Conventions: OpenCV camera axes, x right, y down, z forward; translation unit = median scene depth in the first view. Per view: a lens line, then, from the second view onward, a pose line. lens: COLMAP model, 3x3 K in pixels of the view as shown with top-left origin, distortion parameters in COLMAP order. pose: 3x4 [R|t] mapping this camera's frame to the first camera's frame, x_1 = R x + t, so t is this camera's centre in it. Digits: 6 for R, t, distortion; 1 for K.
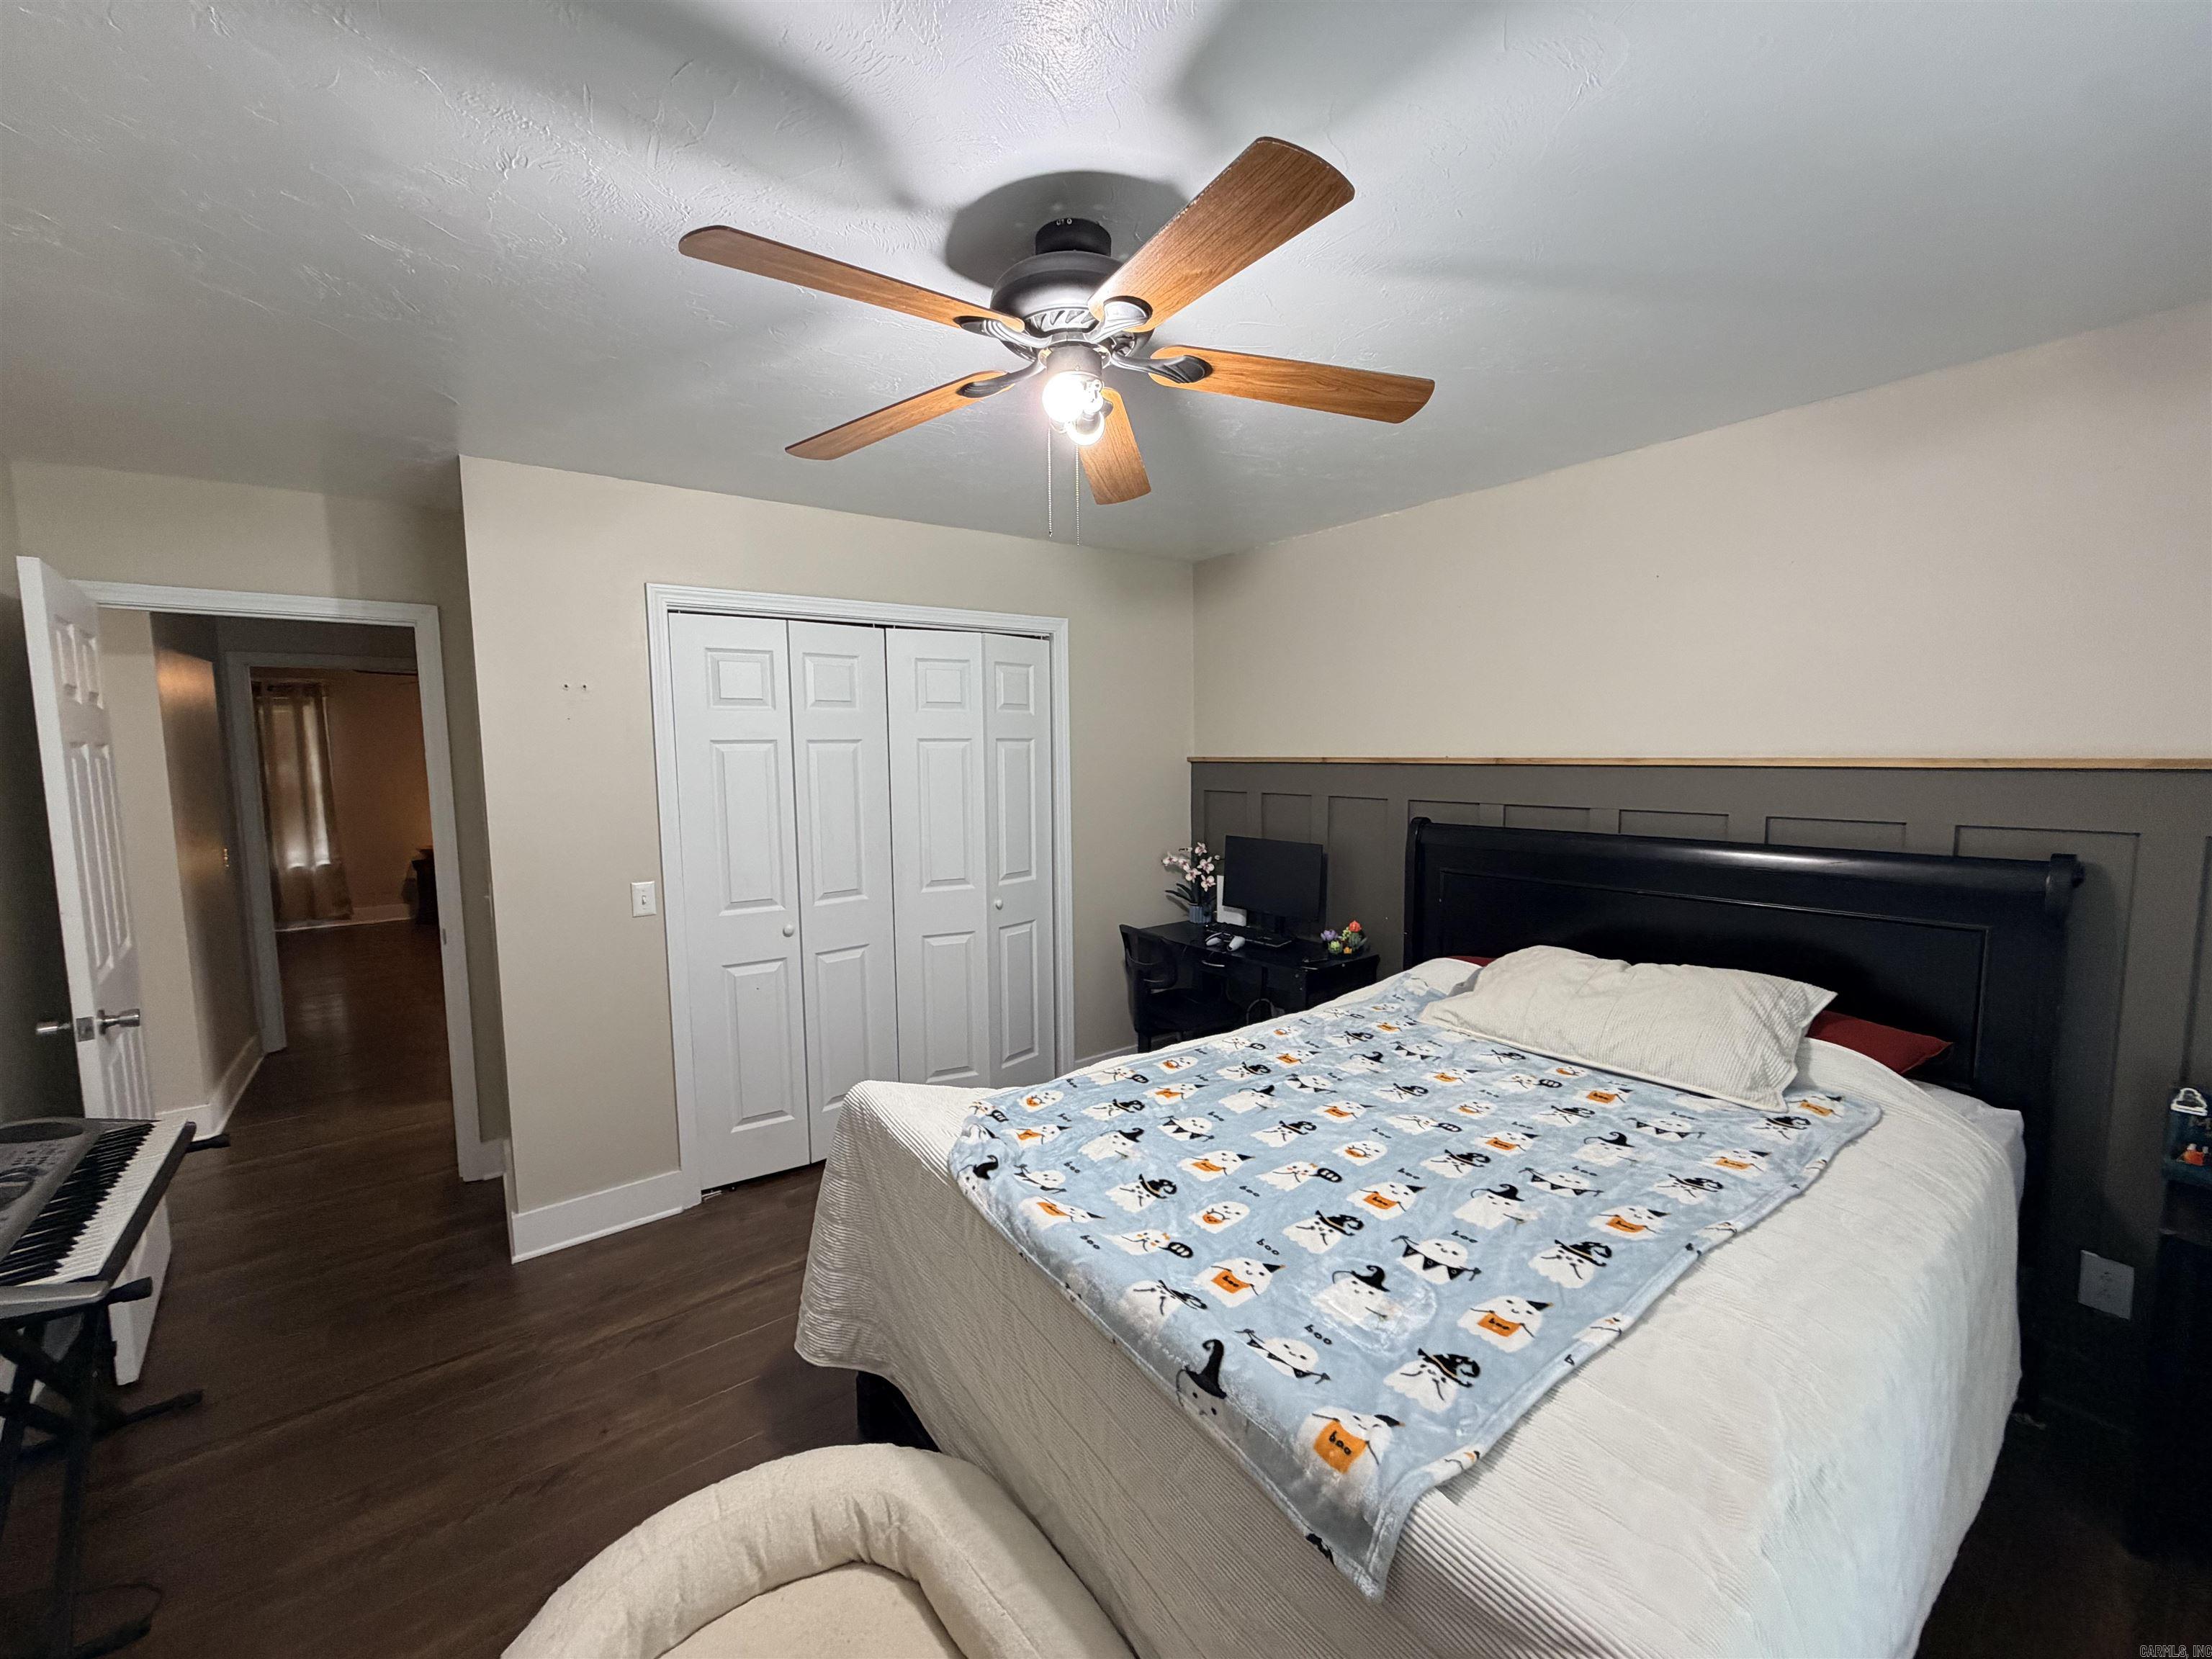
lens RADIAL K [[885.9, 0, 1101.0], [0, 885.9, 830.4], [0, 0, 1]] dist [-0.001012, 0.000263]
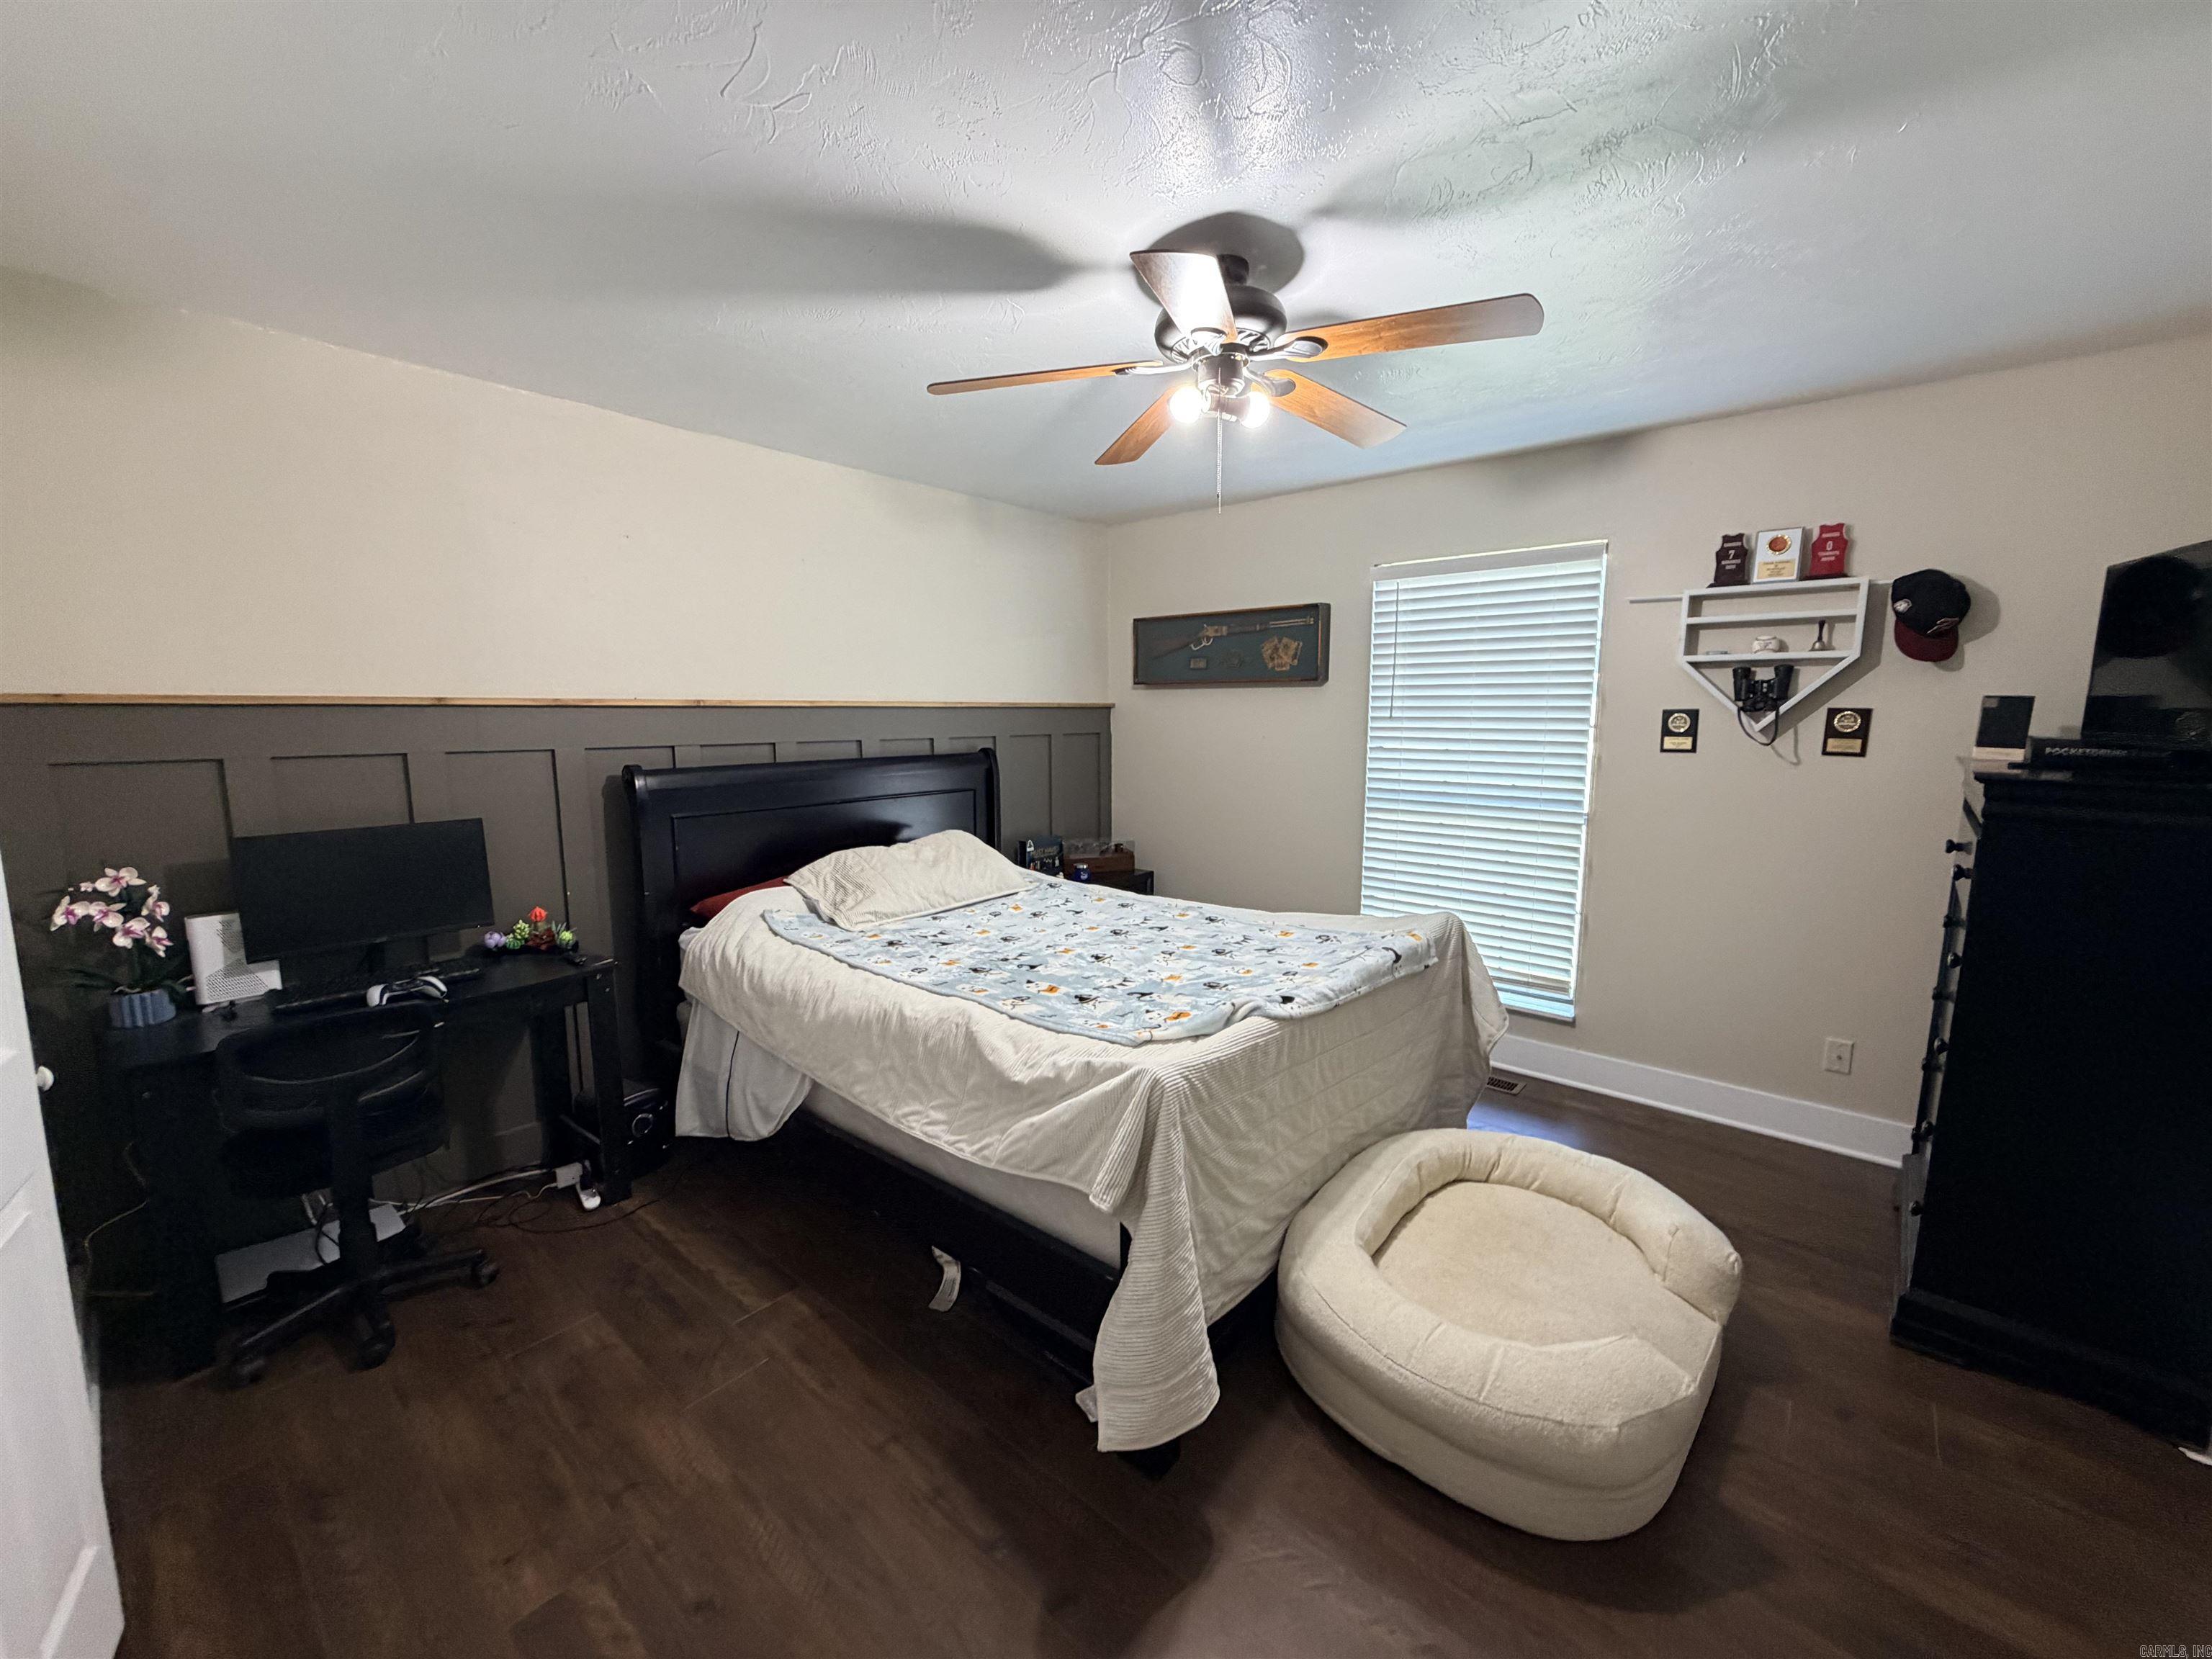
lens RADIAL K [[885.9, 0, 1101.0], [0, 885.9, 830.4], [0, 0, 1]] dist [-0.001012, 0.000263]
pose [[-0.219373, -0.120963, 0.968113, -0.912783], [0.093996, 0.985048, 0.144378, -0.049751], [-0.971103, 0.122671, -0.204723, 1.055714]]
